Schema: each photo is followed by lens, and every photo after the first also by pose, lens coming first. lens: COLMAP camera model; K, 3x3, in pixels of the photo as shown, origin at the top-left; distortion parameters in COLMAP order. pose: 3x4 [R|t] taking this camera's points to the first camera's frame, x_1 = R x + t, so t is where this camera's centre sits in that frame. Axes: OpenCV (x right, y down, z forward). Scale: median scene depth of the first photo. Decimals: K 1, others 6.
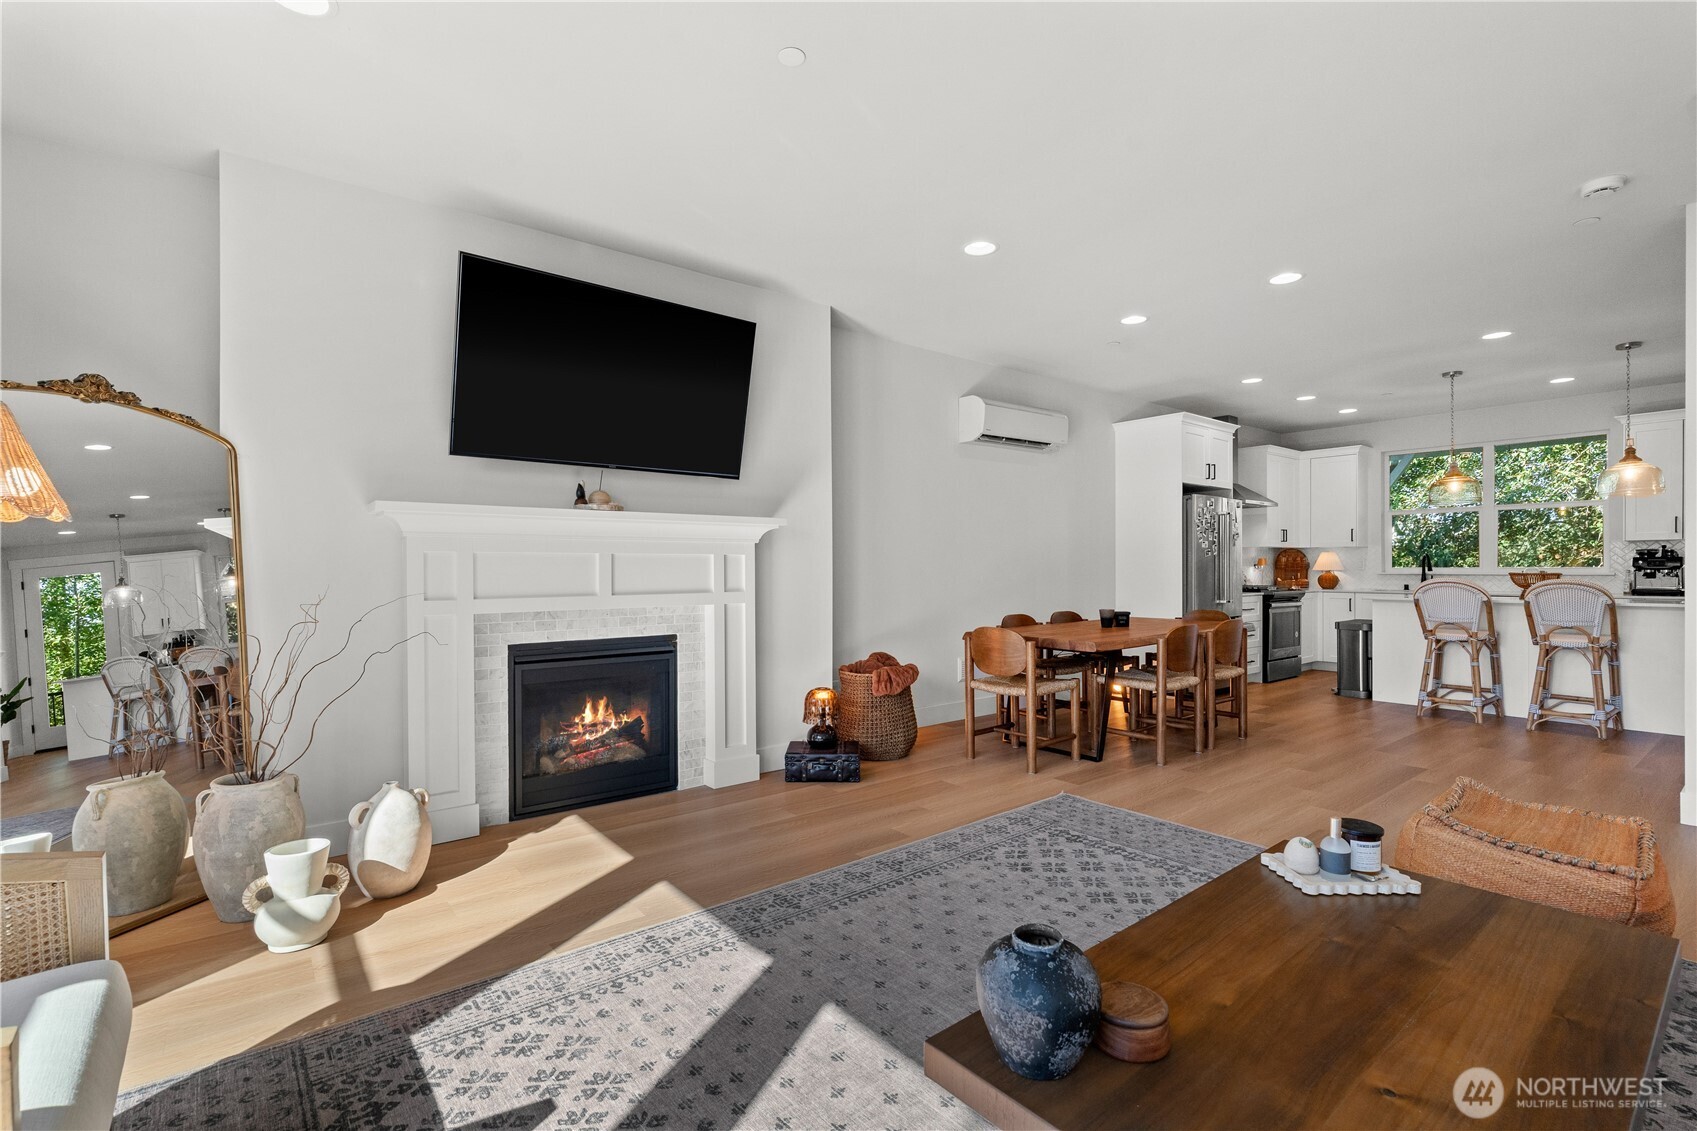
lens RADIAL K [[769.6, 0, 837.9], [0, 769.6, 567.6], [0, 0, 1]] dist [-0.002421, 0.002051]
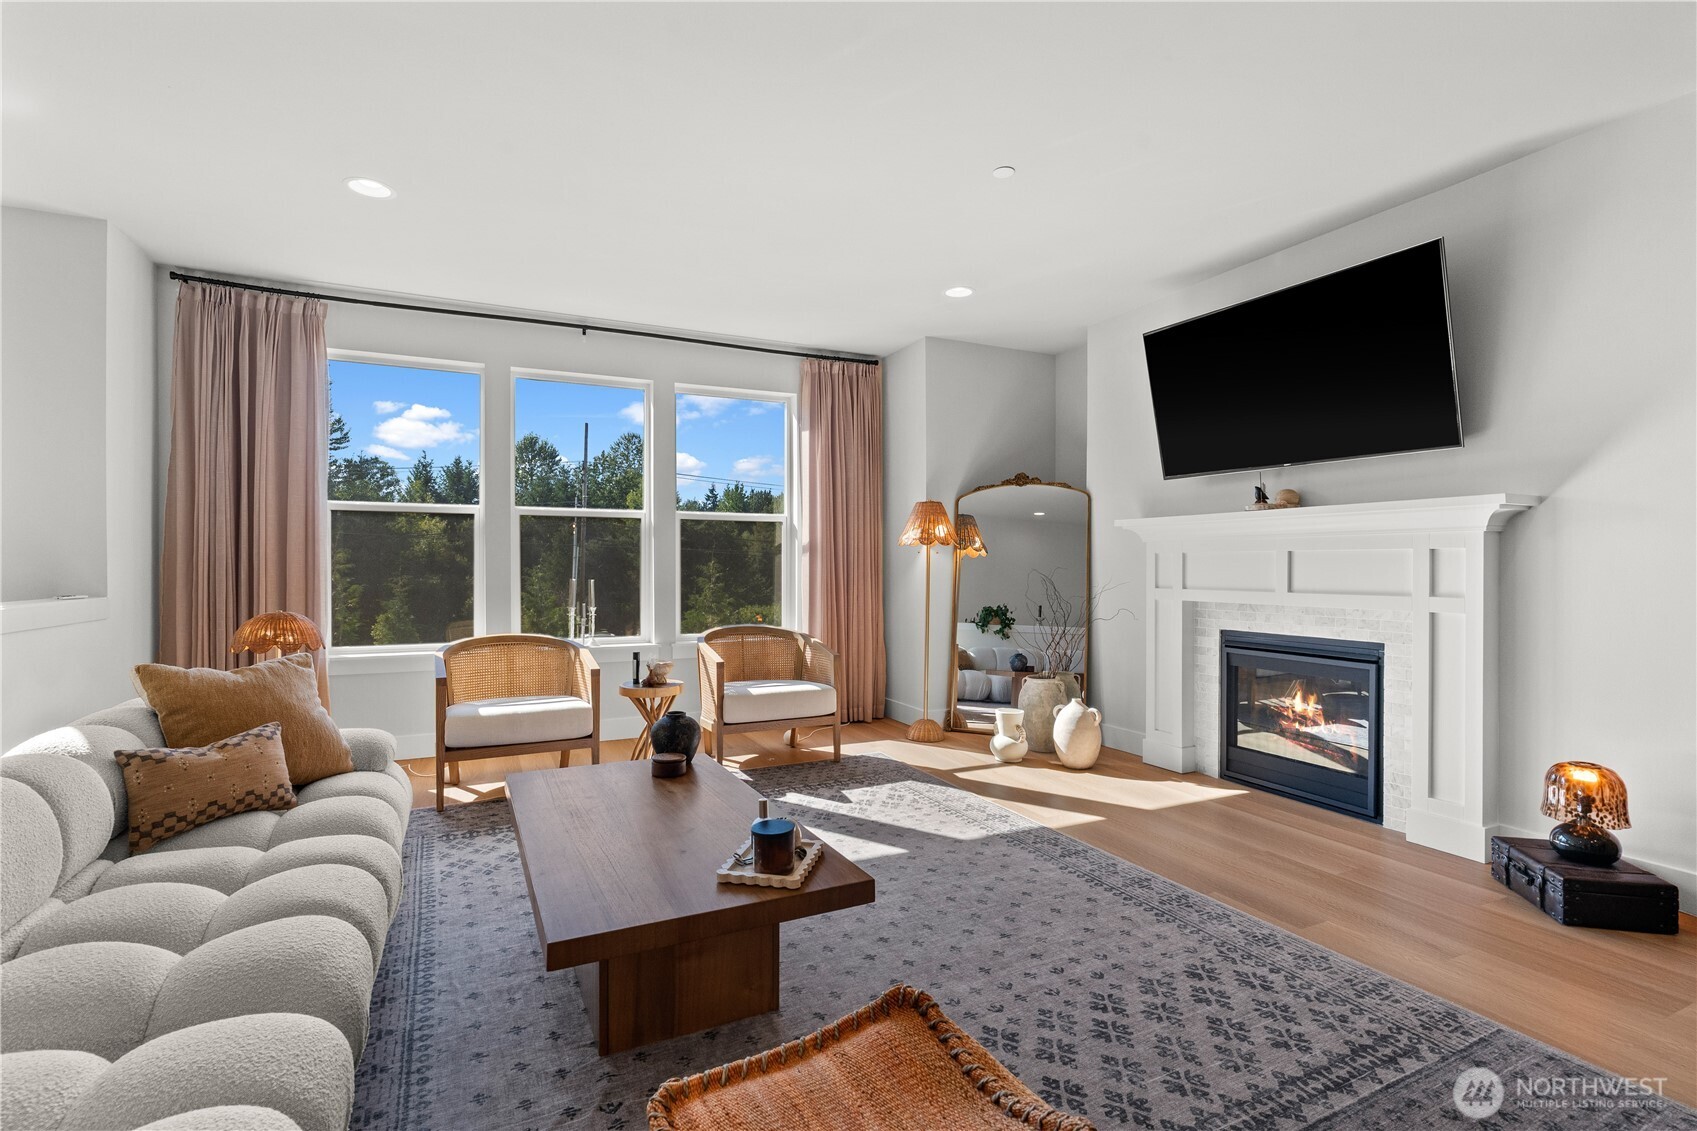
lens RADIAL K [[769.6, 0, 850.1], [0, 769.6, 561.6], [0, 0, 1]] dist [-0.002421, 0.002051]
pose [[-0.203405, -0.000948, -0.979094, 0.887039], [-0.000135, 1.000000, -0.000940, -0.003212], [0.979095, -0.000059, -0.203405, 0.708136]]
